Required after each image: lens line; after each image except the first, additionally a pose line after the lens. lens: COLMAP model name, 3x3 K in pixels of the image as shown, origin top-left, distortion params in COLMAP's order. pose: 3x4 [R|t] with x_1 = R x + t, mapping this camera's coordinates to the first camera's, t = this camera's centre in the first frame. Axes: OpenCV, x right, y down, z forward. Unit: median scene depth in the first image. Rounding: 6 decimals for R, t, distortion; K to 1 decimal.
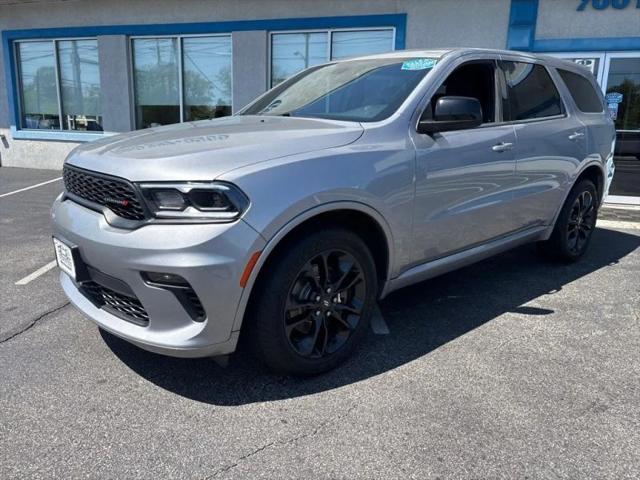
lens RADIAL K [[479.5, 0, 315.4], [0, 479.5, 238.7], [0, 0, 1]] dist [0.038767, -0.027733]
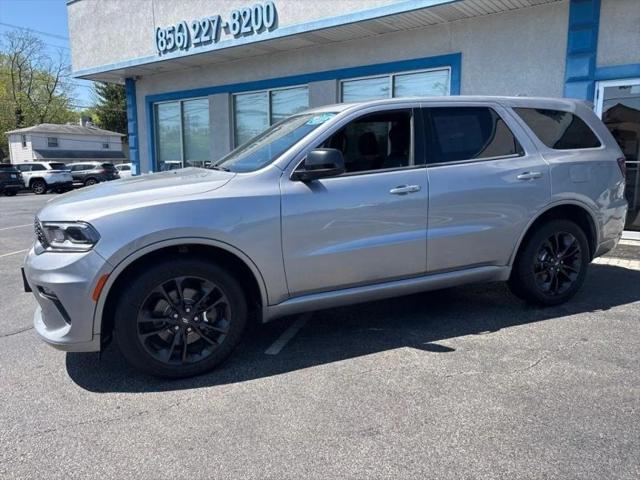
lens RADIAL K [[479.5, 0, 315.4], [0, 479.5, 238.7], [0, 0, 1]] dist [0.038767, -0.027733]
pose [[0.950077, 0.019237, -0.311422, 0.576780], [-0.040383, 0.997284, -0.061596, -0.008771], [0.309391, 0.071097, 0.948273, -0.065660]]
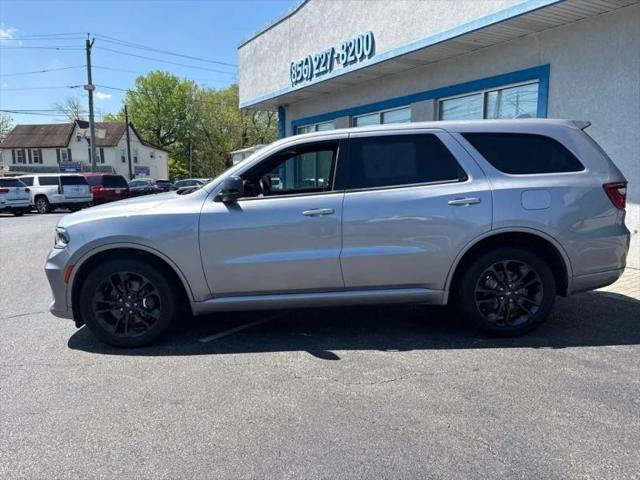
lens RADIAL K [[482.2, 0, 320.0], [0, 482.2, 240.0], [0, 0, 1]] dist [0.043646, -0.035974]
pose [[0.751313, 0.057089, -0.657473, 1.285686], [-0.122999, 0.990909, -0.054513, -0.060456], [0.648383, 0.121825, 0.751504, 0.119856]]
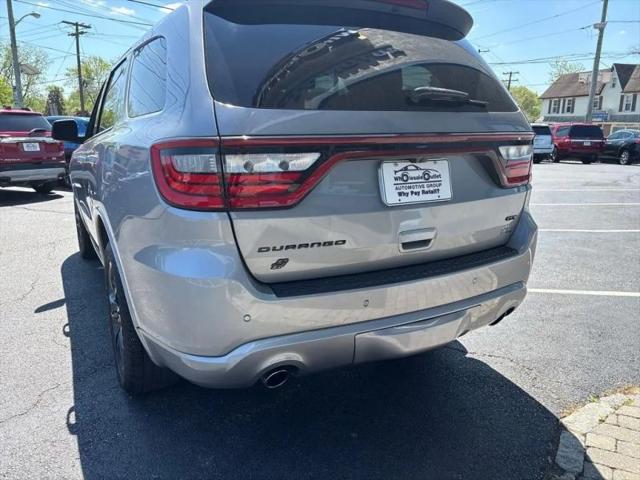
lens RADIAL K [[482.2, 0, 320.0], [0, 482.2, 240.0], [0, 0, 1]] dist [0.043646, -0.035974]
pose [[-0.211555, 0.196949, -0.957317, 1.491206], [-0.228934, 0.942251, 0.244441, -0.452479], [0.950176, 0.270875, -0.154250, 1.900589]]
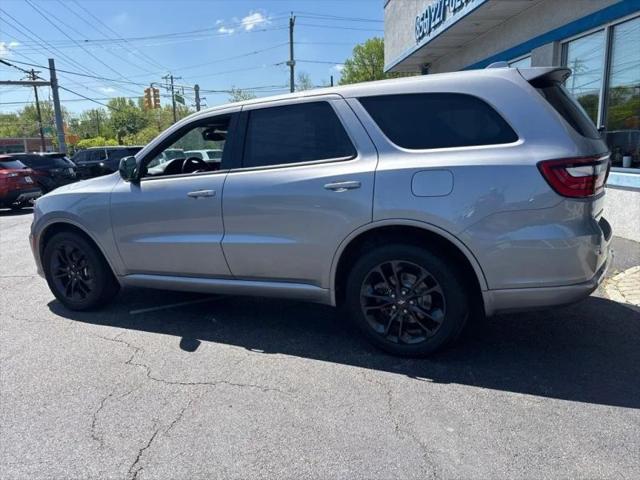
lens RADIAL K [[482.2, 0, 320.0], [0, 482.2, 240.0], [0, 0, 1]] dist [0.043646, -0.035974]
pose [[0.393277, 0.141186, -0.908515, 1.668776], [-0.165863, 0.982822, 0.080935, -0.239579], [0.904335, 0.118859, 0.409939, 0.871550]]
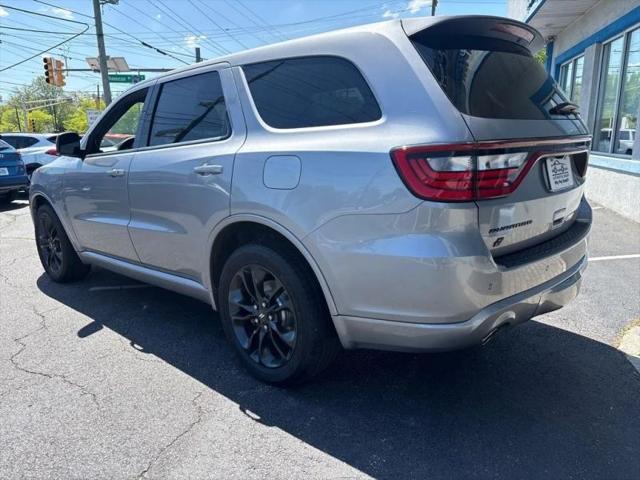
lens RADIAL K [[482.2, 0, 320.0], [0, 482.2, 240.0], [0, 0, 1]] dist [0.043646, -0.035974]
pose [[0.098128, 0.187431, -0.977364, 1.631279], [-0.209585, 0.963969, 0.163820, -0.344059], [0.972854, 0.188765, 0.133876, 1.436743]]
